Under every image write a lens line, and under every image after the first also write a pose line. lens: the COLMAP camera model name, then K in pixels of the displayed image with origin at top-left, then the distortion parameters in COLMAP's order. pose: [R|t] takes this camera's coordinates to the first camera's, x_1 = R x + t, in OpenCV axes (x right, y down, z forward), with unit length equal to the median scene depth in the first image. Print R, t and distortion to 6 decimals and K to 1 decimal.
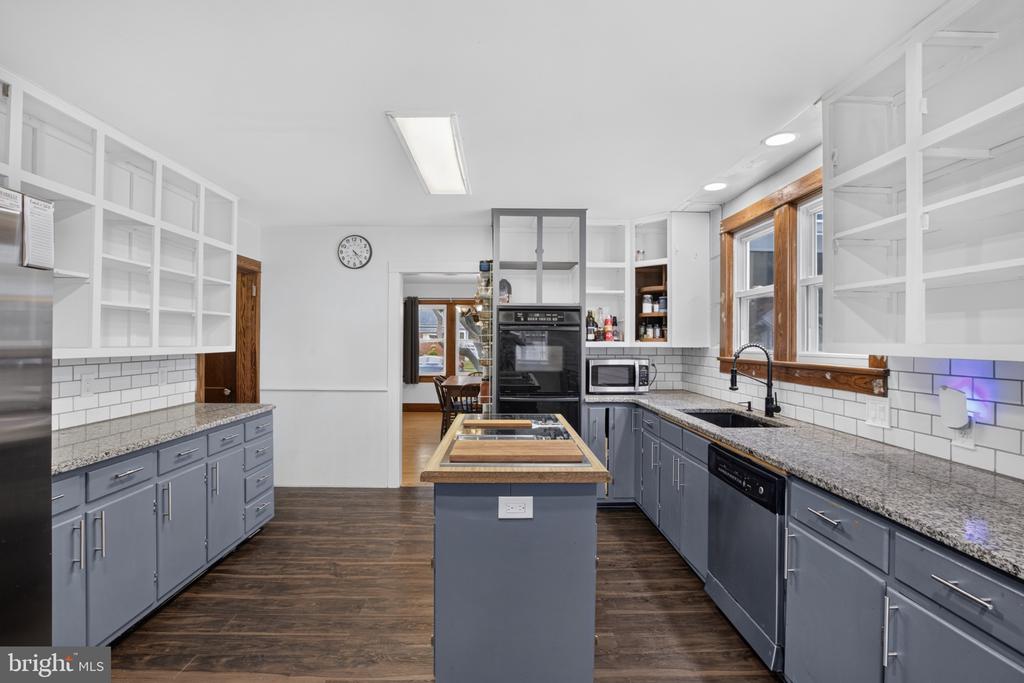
lens RADIAL K [[469.6, 0, 511.4], [0, 469.6, 339.6], [0, 0, 1]] dist [-0.061323, 0.021450]
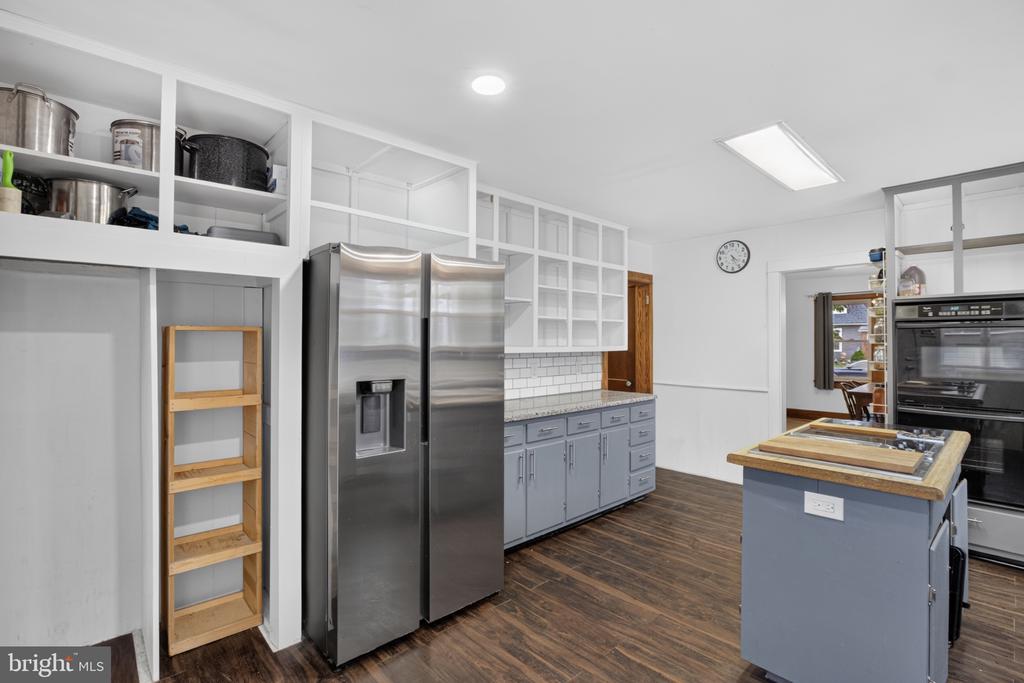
lens RADIAL K [[469.6, 0, 511.4], [0, 469.6, 339.6], [0, 0, 1]] dist [-0.061323, 0.021450]
pose [[0.659644, -0.006611, -0.751549, 0.153505], [0.003977, 0.999978, -0.005305, 0.002004], [0.751568, 0.000510, 0.659656, -0.077520]]
